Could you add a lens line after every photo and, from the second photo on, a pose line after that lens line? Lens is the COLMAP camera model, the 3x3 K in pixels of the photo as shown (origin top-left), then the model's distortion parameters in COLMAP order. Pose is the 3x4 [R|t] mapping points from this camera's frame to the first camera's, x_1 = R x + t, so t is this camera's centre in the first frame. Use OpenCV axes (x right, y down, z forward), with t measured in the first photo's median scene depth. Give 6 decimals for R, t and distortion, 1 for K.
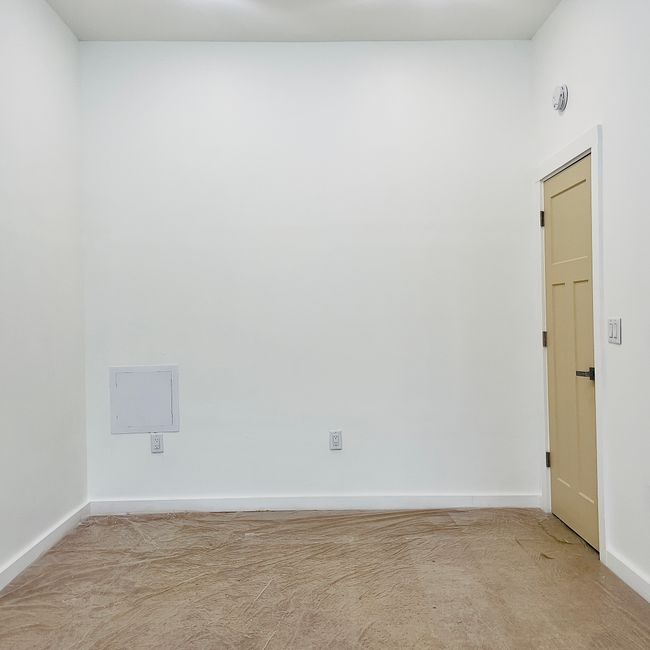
lens RADIAL K [[685.4, 0, 324.5], [0, 685.4, 315.0], [0, 0, 1]] dist [0.131947, -0.139091]
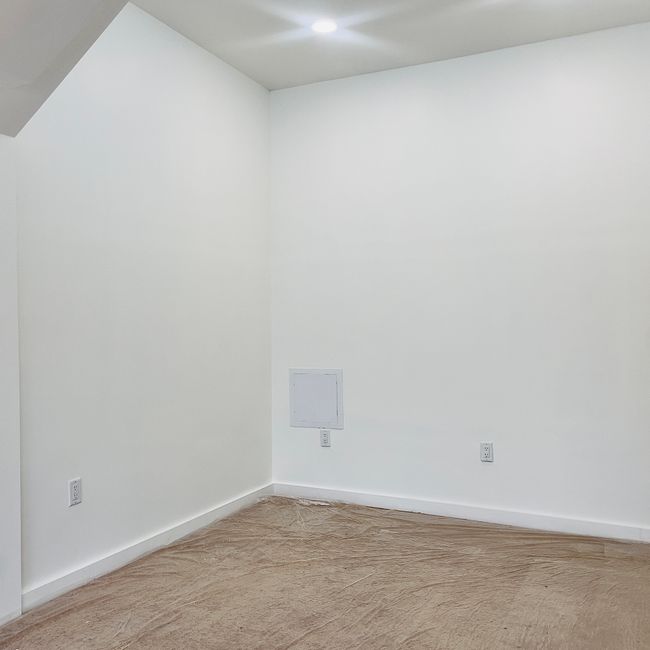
lens RADIAL K [[685.4, 0, 324.5], [0, 685.4, 315.0], [0, 0, 1]] dist [0.131947, -0.139091]
pose [[0.894861, 0.002782, -0.446337, 0.281803], [-0.004697, 0.999984, -0.003185, -0.011133], [0.446321, 0.004946, 0.894859, 0.005422]]
